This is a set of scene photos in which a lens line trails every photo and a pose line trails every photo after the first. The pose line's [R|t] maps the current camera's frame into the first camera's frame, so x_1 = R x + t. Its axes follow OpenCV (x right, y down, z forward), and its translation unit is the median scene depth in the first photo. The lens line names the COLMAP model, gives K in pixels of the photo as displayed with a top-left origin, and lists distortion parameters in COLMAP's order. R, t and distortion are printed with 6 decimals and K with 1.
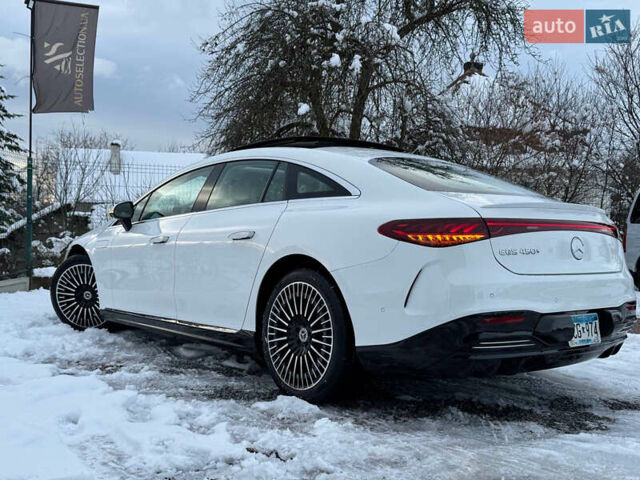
lens RADIAL K [[684.3, 0, 318.9], [0, 684.3, 241.9], [0, 0, 1]] dist [0.174685, -0.372450]
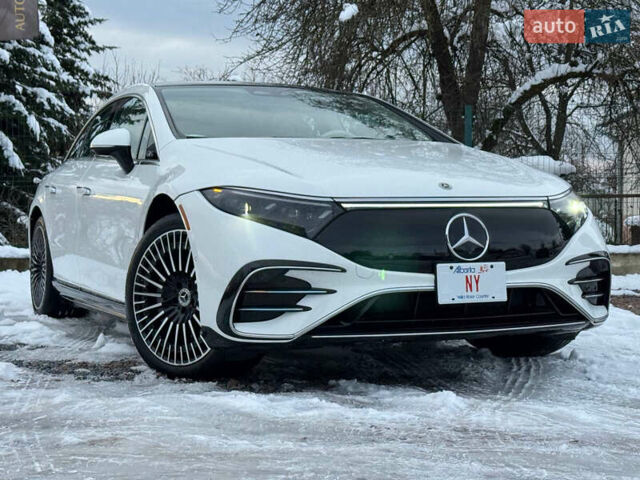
lens RADIAL K [[1123.0, 0, 312.7], [0, 1123.0, 243.2], [0, 0, 1]] dist [0.147667, 0.033753]
pose [[0.959230, -0.015504, -0.282203, 0.438000], [0.018614, 0.999792, 0.008341, 0.043238], [0.282015, -0.013253, 0.959319, -0.146561]]
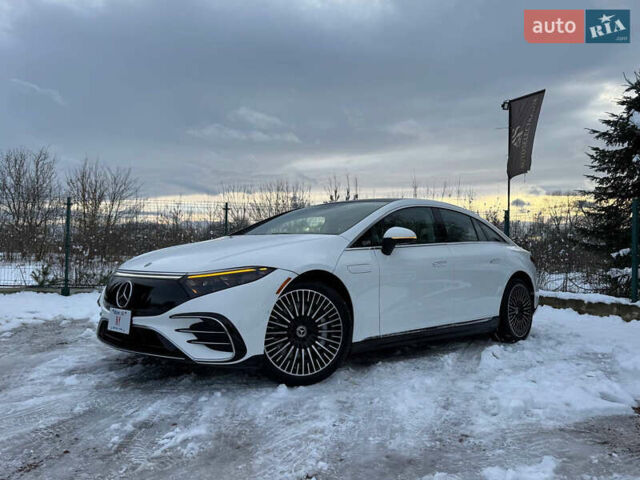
lens RADIAL K [[534.6, 0, 318.5], [0, 534.6, 239.3], [0, 0, 1]] dist [0.151055, -0.273135]
pose [[0.104026, -0.045823, -0.993518, 0.958734], [-0.029237, 0.998365, -0.049108, 0.009378], [0.994145, 0.034156, 0.102517, 0.715965]]
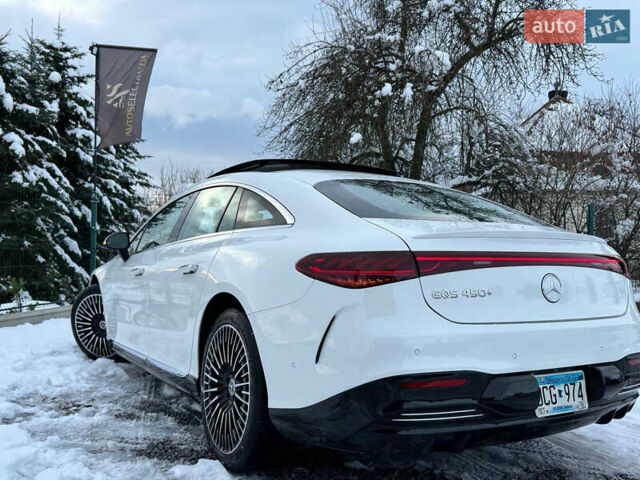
lens RADIAL K [[616.5, 0, 325.0], [0, 616.5, 241.1], [0, 0, 1]] dist [0.145731, -0.297692]
pose [[0.987398, -0.010259, -0.157925, 0.131147], [0.004753, 0.999369, -0.035202, -0.011279], [0.158186, 0.034008, 0.986823, 0.148317]]
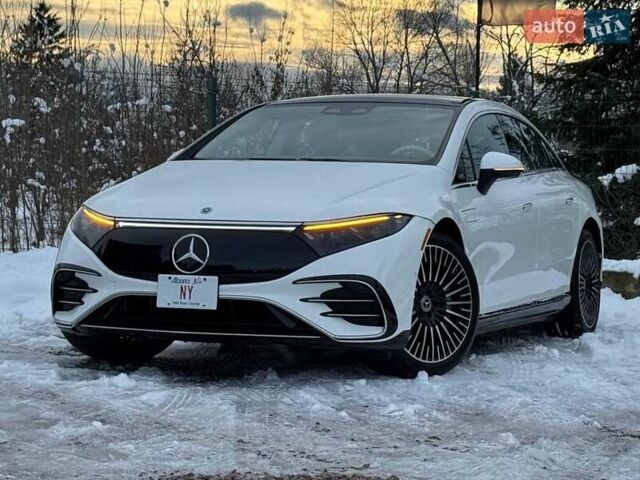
lens RADIAL K [[1856.3, 0, 320.1], [0, 1856.3, 171.5], [0, 0, 1]] dist [0.116596, 0.576564]
pose [[0.487501, -0.011945, -0.873041, 1.615319], [-0.025915, 0.999268, -0.028143, 0.021748], [0.872738, 0.036345, 0.486834, -0.040678]]
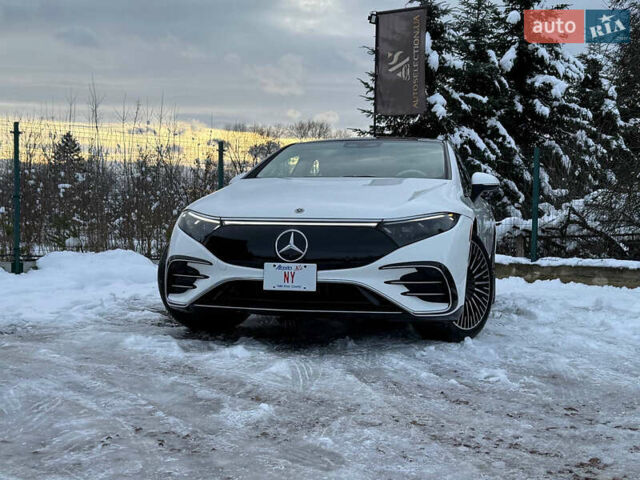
lens RADIAL K [[874.0, 0, 320.3], [0, 874.0, 241.3], [0, 0, 1]] dist [0.144590, -0.066602]
pose [[0.598802, 0.006046, -0.800875, 0.994523], [-0.017617, 0.999829, -0.005624, 0.047298], [0.800704, 0.017477, 0.598806, 0.101545]]
